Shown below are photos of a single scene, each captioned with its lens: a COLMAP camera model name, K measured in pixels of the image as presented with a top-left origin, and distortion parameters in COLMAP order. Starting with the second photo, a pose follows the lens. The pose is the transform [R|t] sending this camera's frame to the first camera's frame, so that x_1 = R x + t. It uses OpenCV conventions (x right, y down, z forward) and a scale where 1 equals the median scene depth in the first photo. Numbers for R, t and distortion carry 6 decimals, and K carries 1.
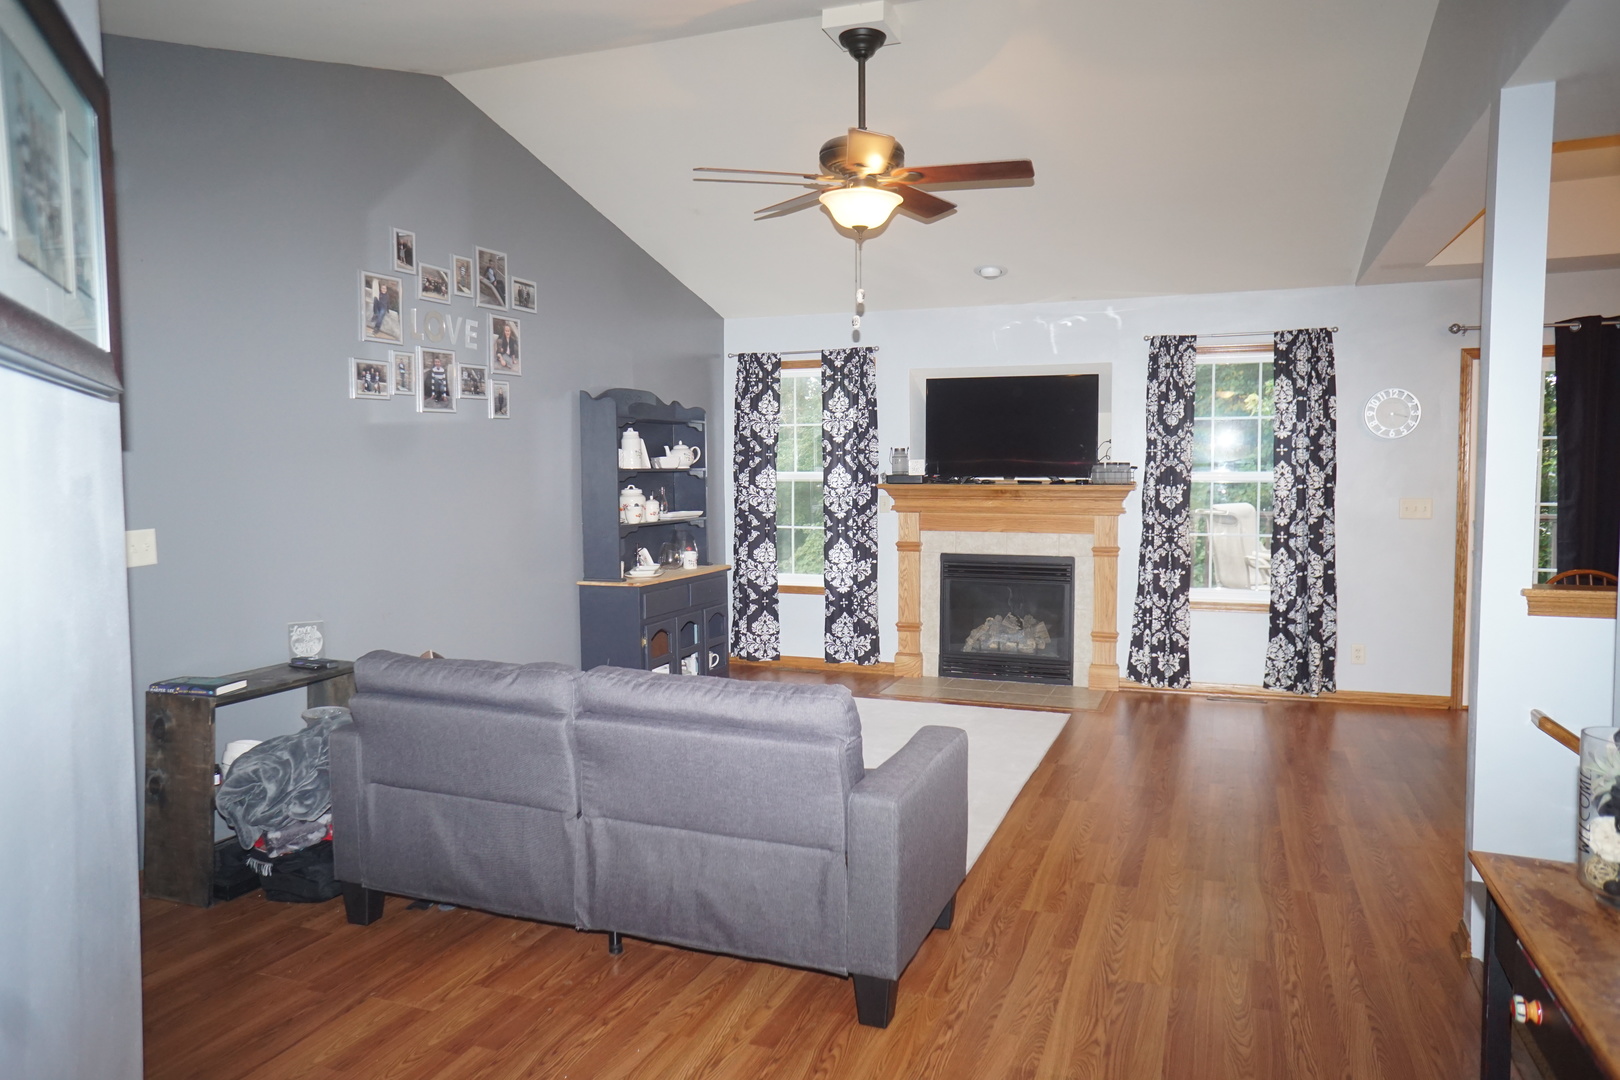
lens RADIAL K [[1093.2, 0, 824.4], [0, 1093.2, 542.4], [0, 0, 1]] dist [-0.062976, 0.081326]
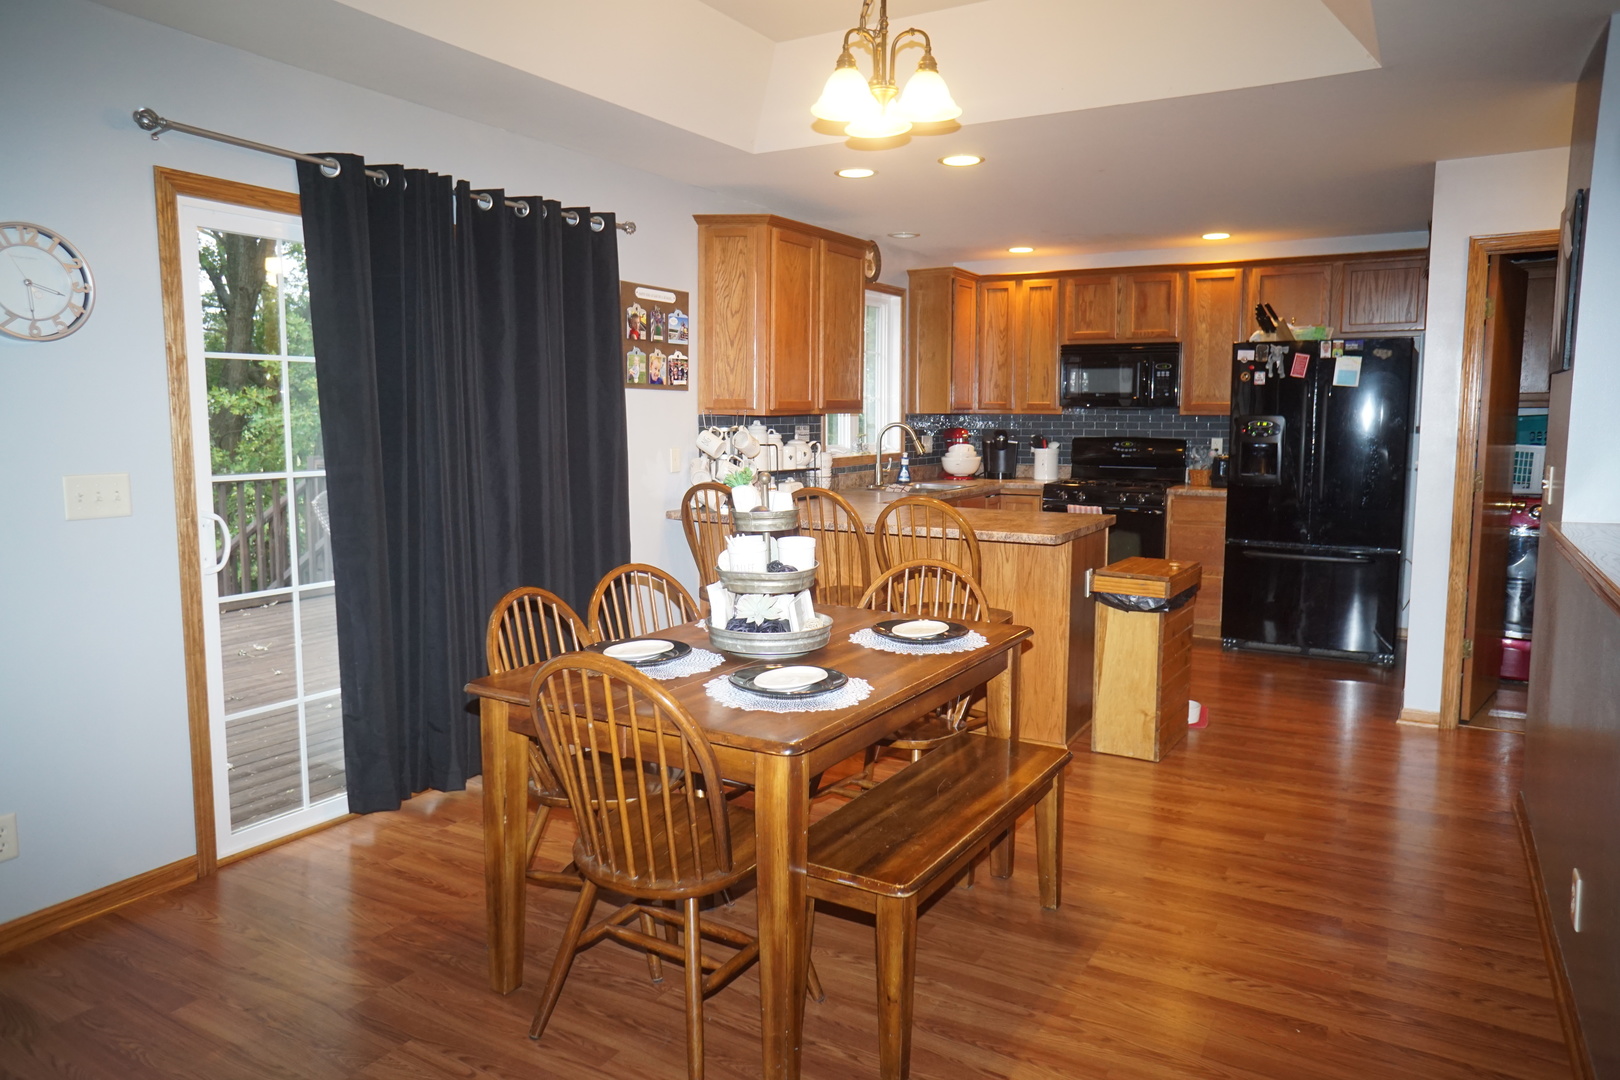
lens RADIAL K [[1093.2, 0, 808.6], [0, 1093.2, 535.1], [0, 0, 1]] dist [-0.062976, 0.081326]
pose [[0.160993, -0.104258, 0.981433, 0.126527], [0.067522, 0.993238, 0.094436, -0.035708], [-0.984643, 0.051065, 0.166944, 0.579991]]
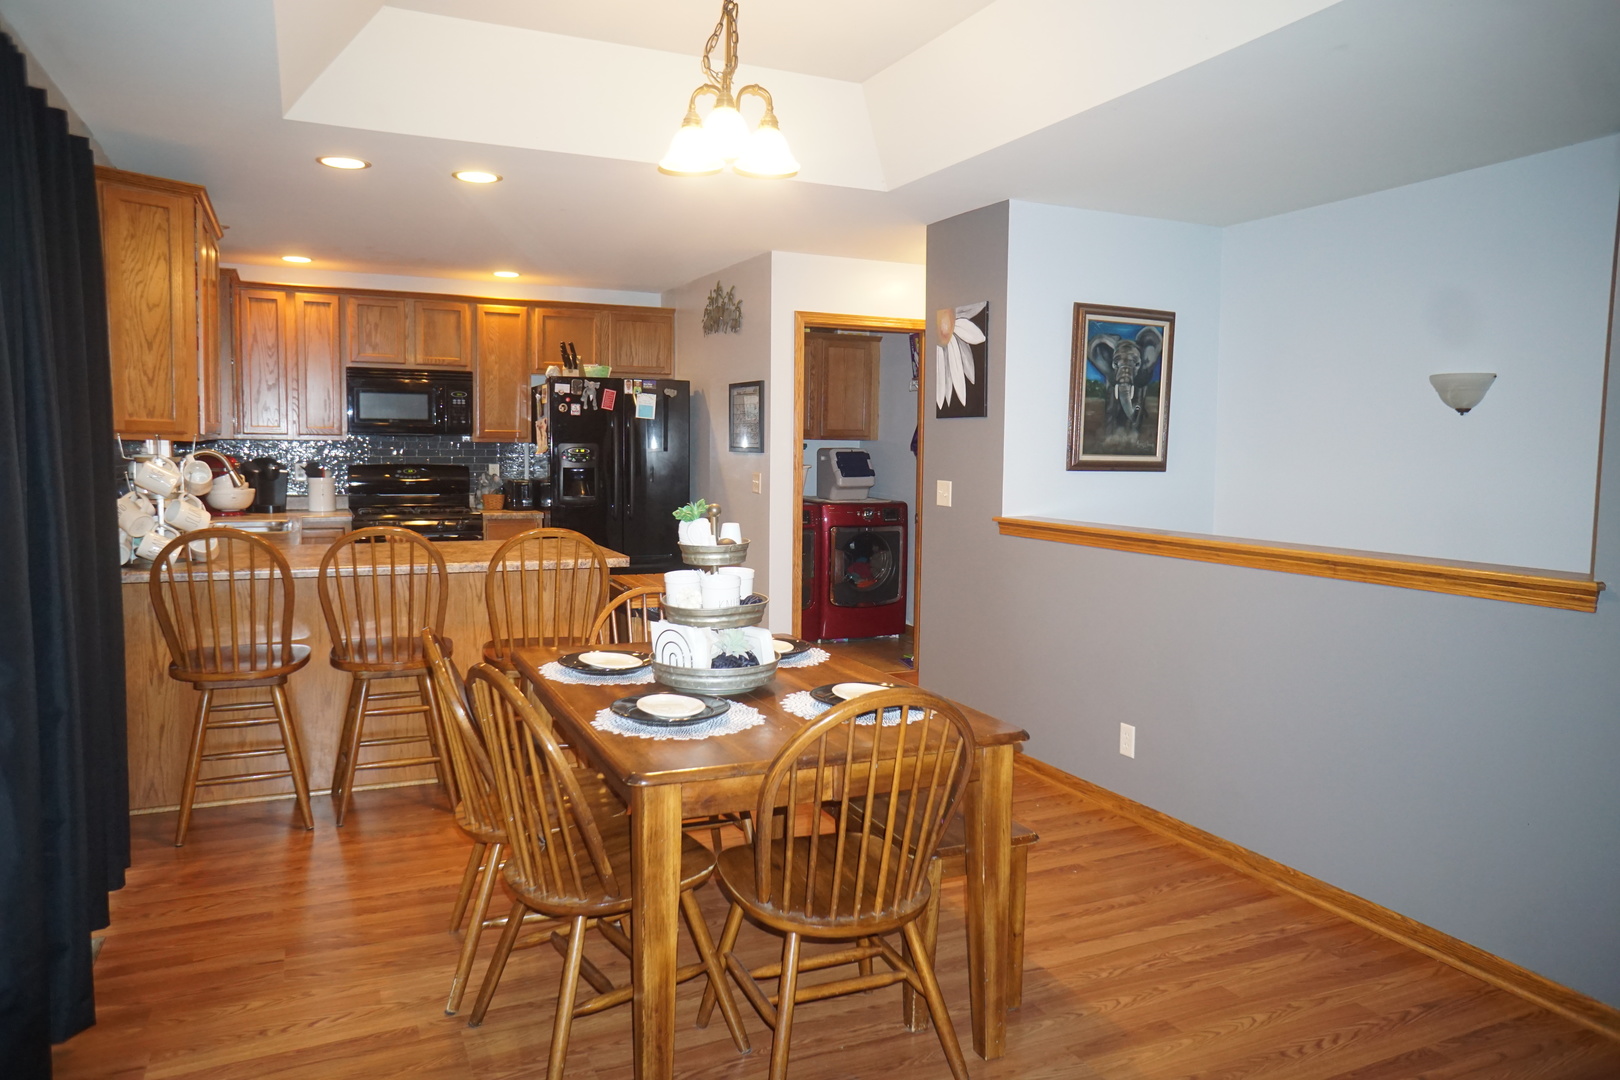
lens RADIAL K [[1093.2, 0, 801.8], [0, 1093.2, 531.5], [0, 0, 1]] dist [-0.062976, 0.081326]
pose [[-0.711735, -0.057981, 0.700051, 0.228625], [0.041694, 0.991344, 0.124497, -0.060090], [-0.701210, 0.117796, -0.703156, 0.933320]]
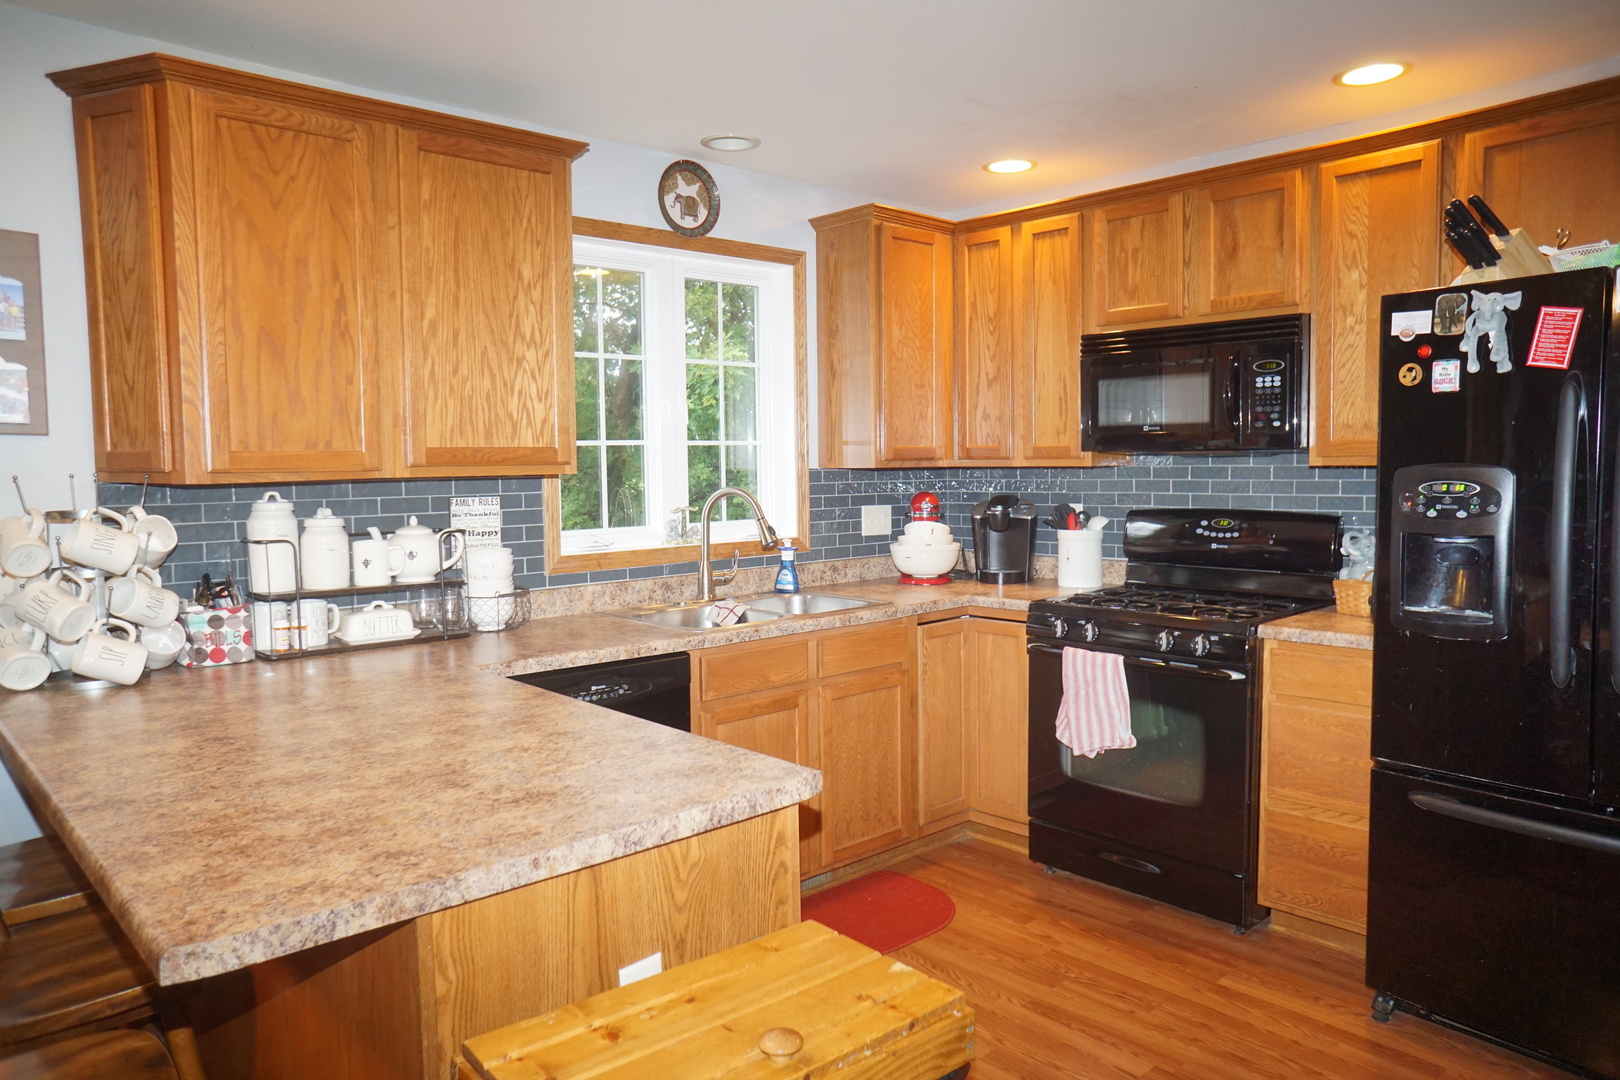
lens RADIAL K [[1093.2, 0, 806.9], [0, 1093.2, 534.9], [0, 0, 1]] dist [-0.062976, 0.081326]
pose [[0.446381, -0.057844, 0.892971, 0.667143], [0.071300, 0.997035, 0.028943, -0.027192], [-0.891998, 0.050749, 0.449182, 0.382602]]
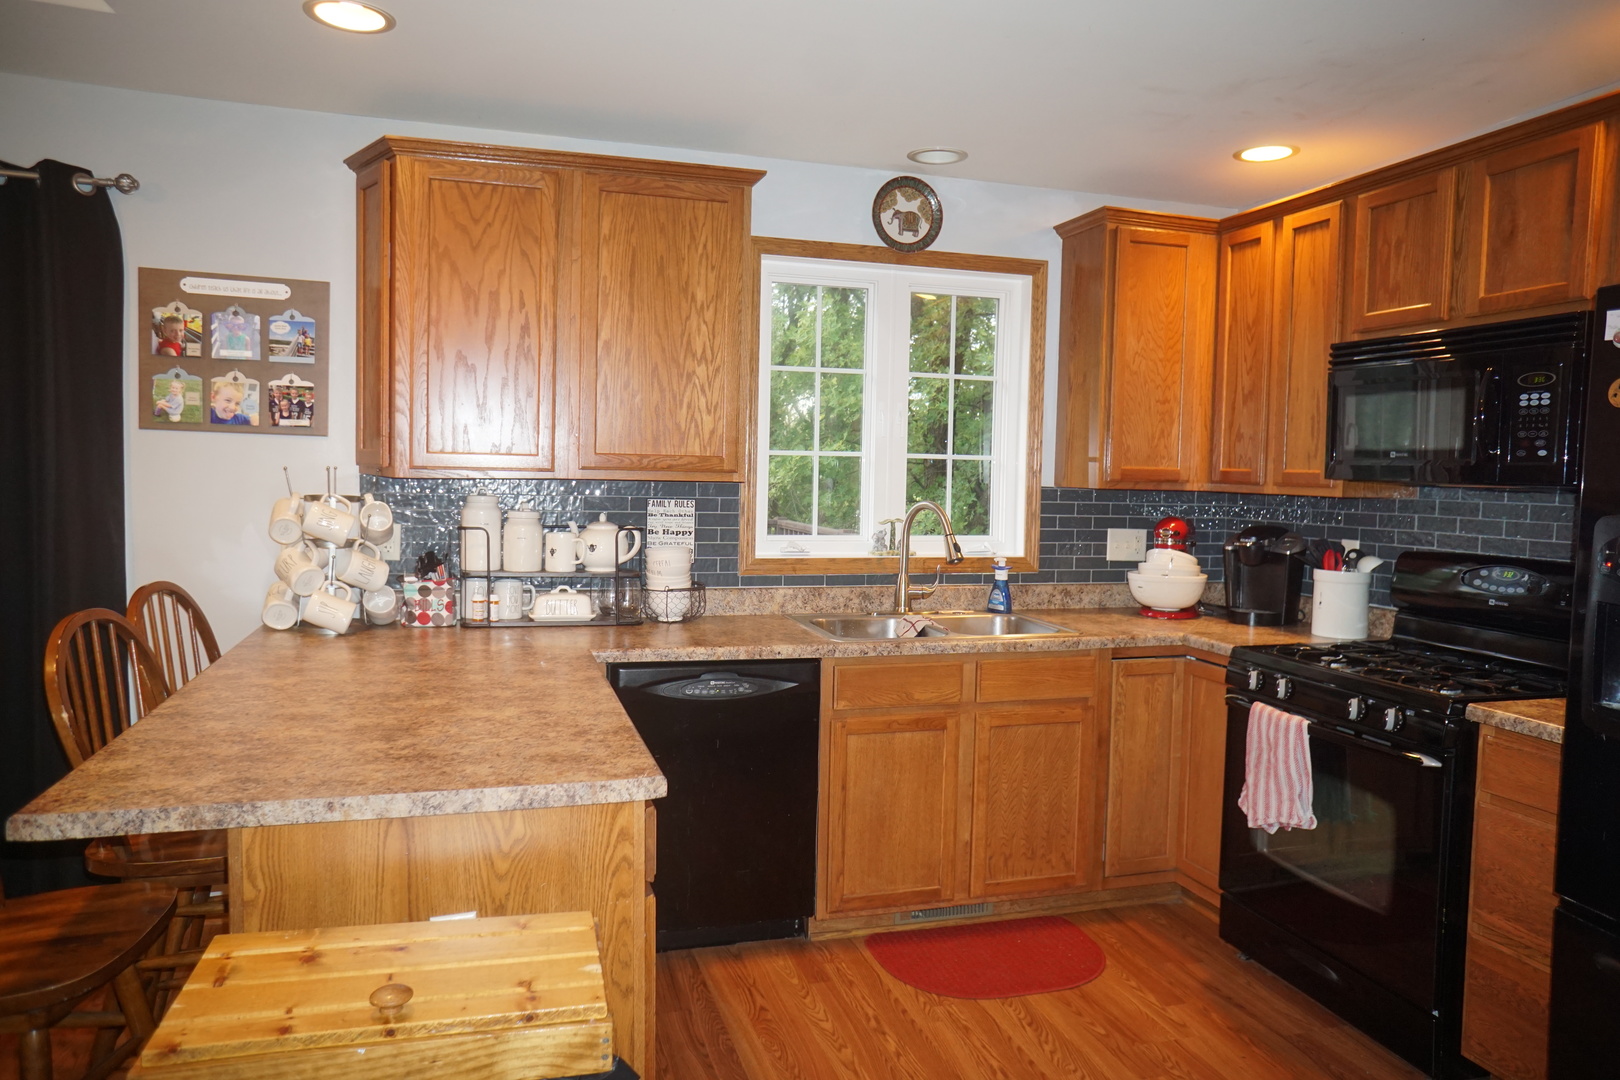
lens RADIAL K [[1093.2, 0, 805.9], [0, 1093.2, 536.1], [0, 0, 1]] dist [-0.062976, 0.081326]
pose [[0.791122, -0.012449, 0.611531, 0.760106], [0.013622, 0.999903, 0.002733, -0.023009], [-0.611506, 0.006168, 0.791216, 0.266070]]
